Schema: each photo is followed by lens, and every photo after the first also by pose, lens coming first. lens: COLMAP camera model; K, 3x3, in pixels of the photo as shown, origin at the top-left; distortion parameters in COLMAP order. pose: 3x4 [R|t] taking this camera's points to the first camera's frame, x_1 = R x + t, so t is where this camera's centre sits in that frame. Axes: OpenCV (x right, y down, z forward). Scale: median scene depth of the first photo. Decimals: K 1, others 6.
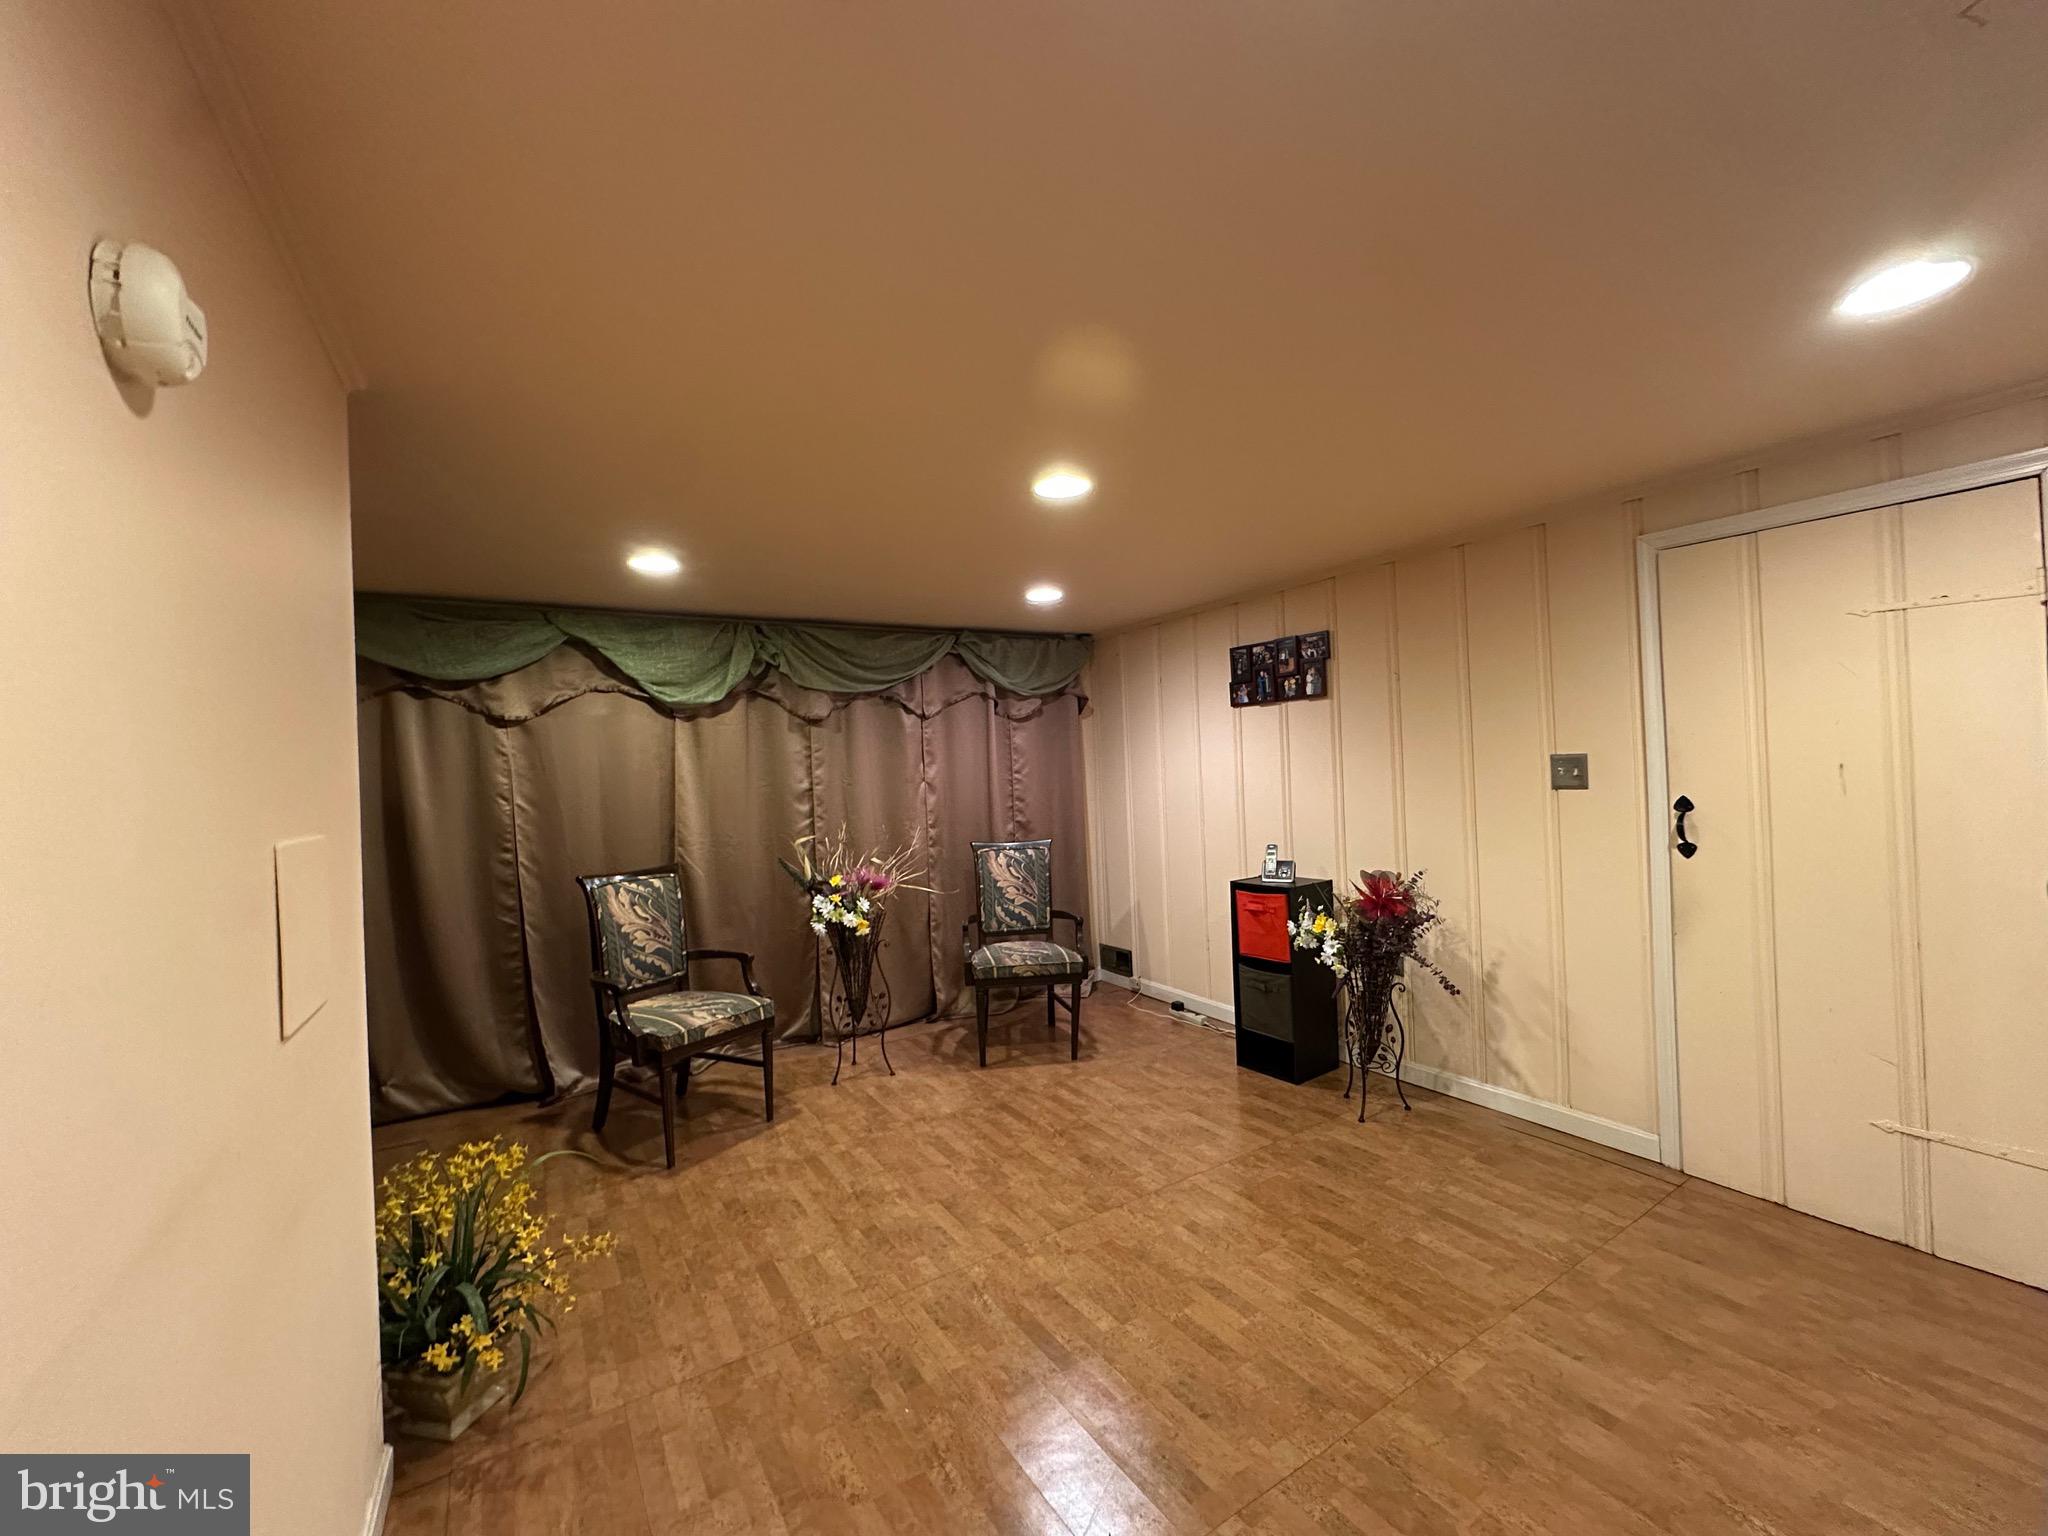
lens RADIAL K [[821.6, 0, 1021.2], [0, 821.6, 766.2], [0, 0, 1]] dist [-0.007765, 0.002129]
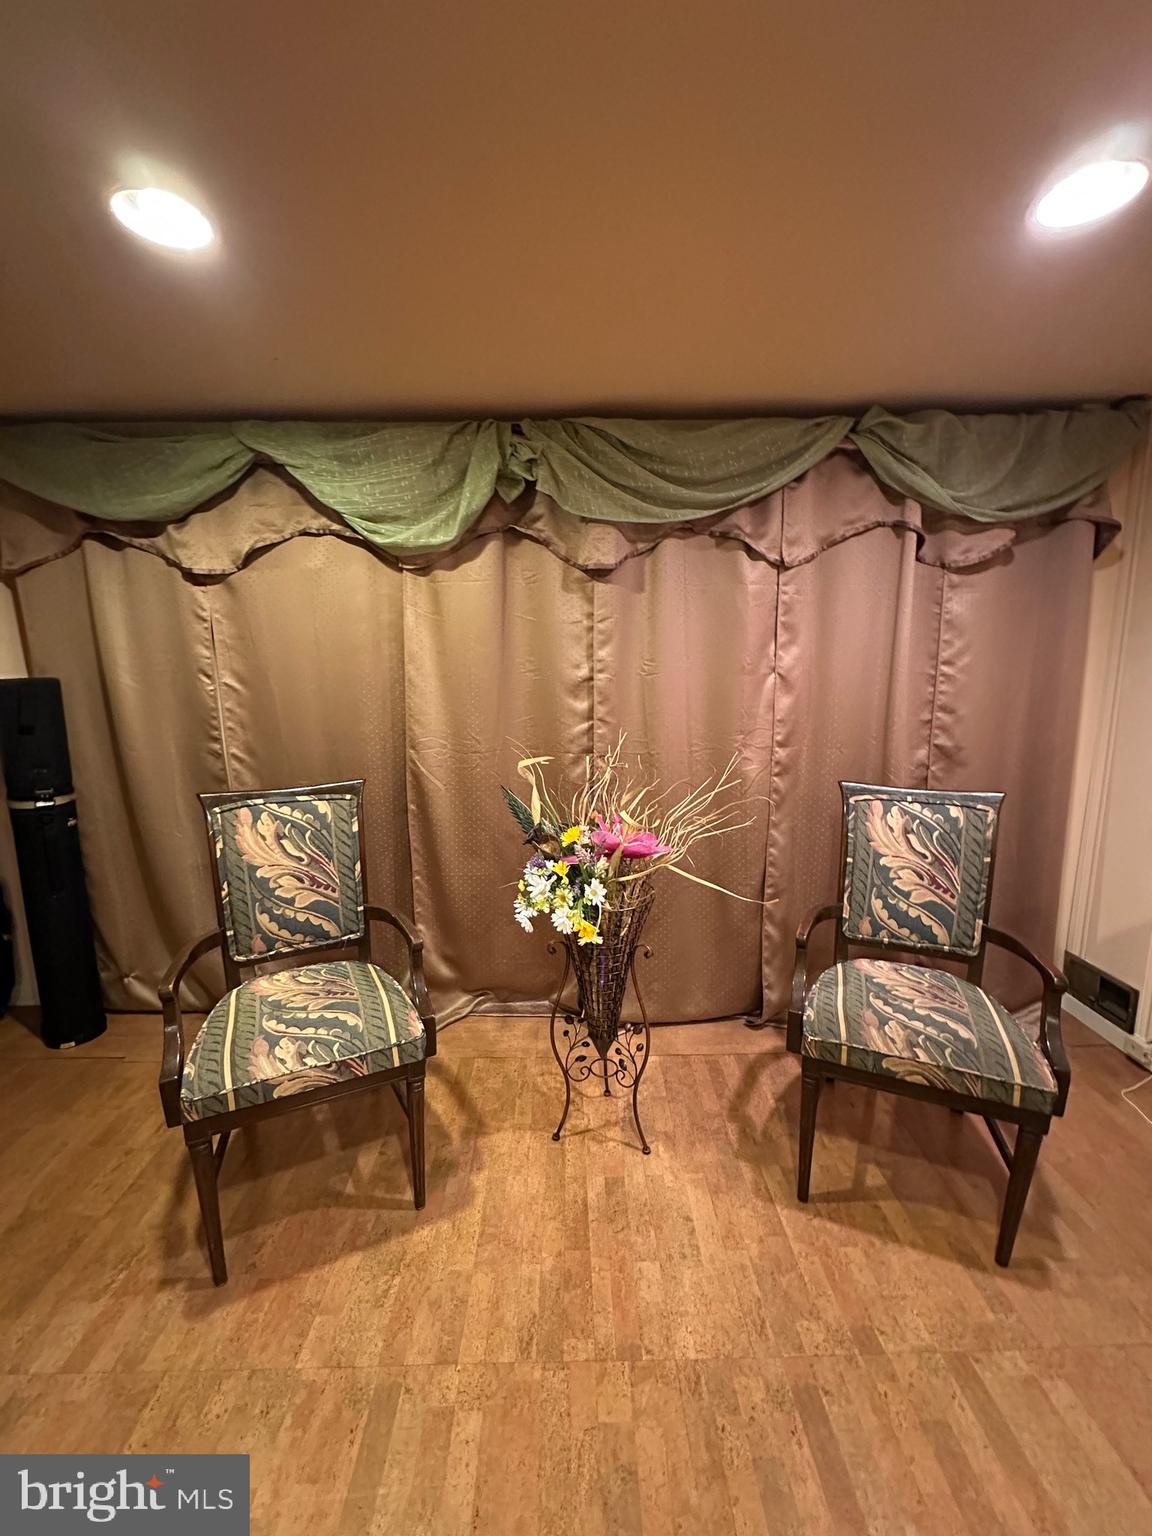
lens RADIAL K [[616.2, 0, 577.1], [0, 616.2, 766.6], [0, 0, 1]] dist [-0.007765, 0.002129]
pose [[0.855868, 0.115375, -0.504161, -0.001430], [-0.023147, 0.982369, 0.185516, 0.005650], [0.516676, -0.147108, 0.843449, 0.559227]]
